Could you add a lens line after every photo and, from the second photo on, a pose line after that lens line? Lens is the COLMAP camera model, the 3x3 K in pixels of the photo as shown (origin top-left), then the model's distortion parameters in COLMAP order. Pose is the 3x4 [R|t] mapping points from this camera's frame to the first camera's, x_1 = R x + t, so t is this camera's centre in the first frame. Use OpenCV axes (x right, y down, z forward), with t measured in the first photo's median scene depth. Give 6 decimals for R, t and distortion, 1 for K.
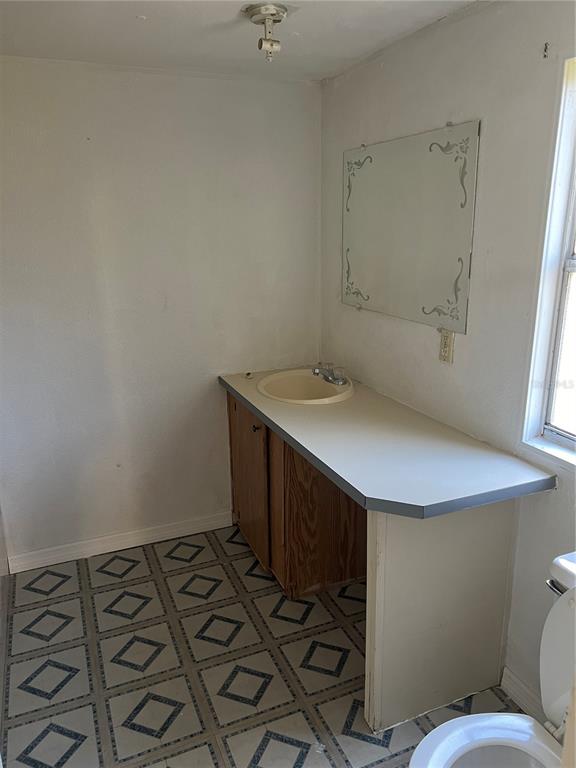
lens RADIAL K [[583.5, 0, 288.7], [0, 583.5, 384.9], [0, 0, 1]] dist [-0.000553, -0.000569]
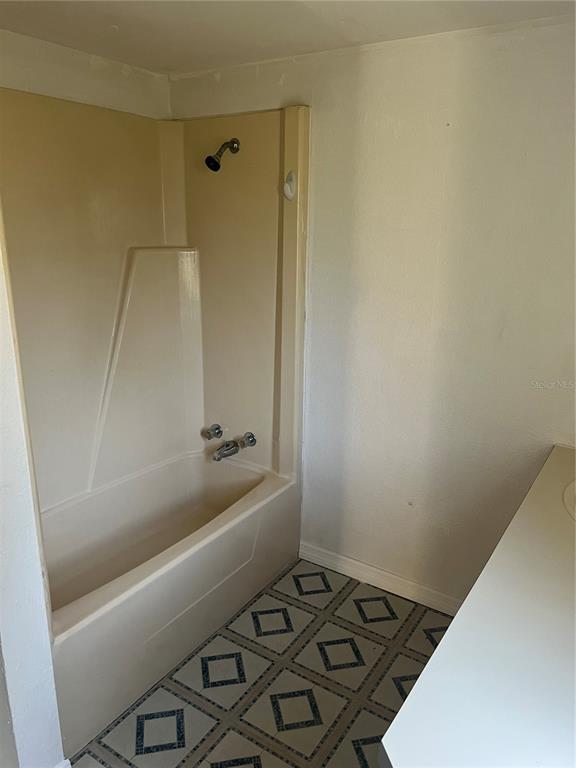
lens RADIAL K [[583.5, 0, 287.9], [0, 583.5, 384.3], [0, 0, 1]] dist [-0.000553, -0.000569]
pose [[0.557203, 0.256411, -0.789797, 0.280791], [-0.250179, 0.958774, 0.134768, -0.116984], [0.791793, 0.122498, 0.598380, 0.367258]]
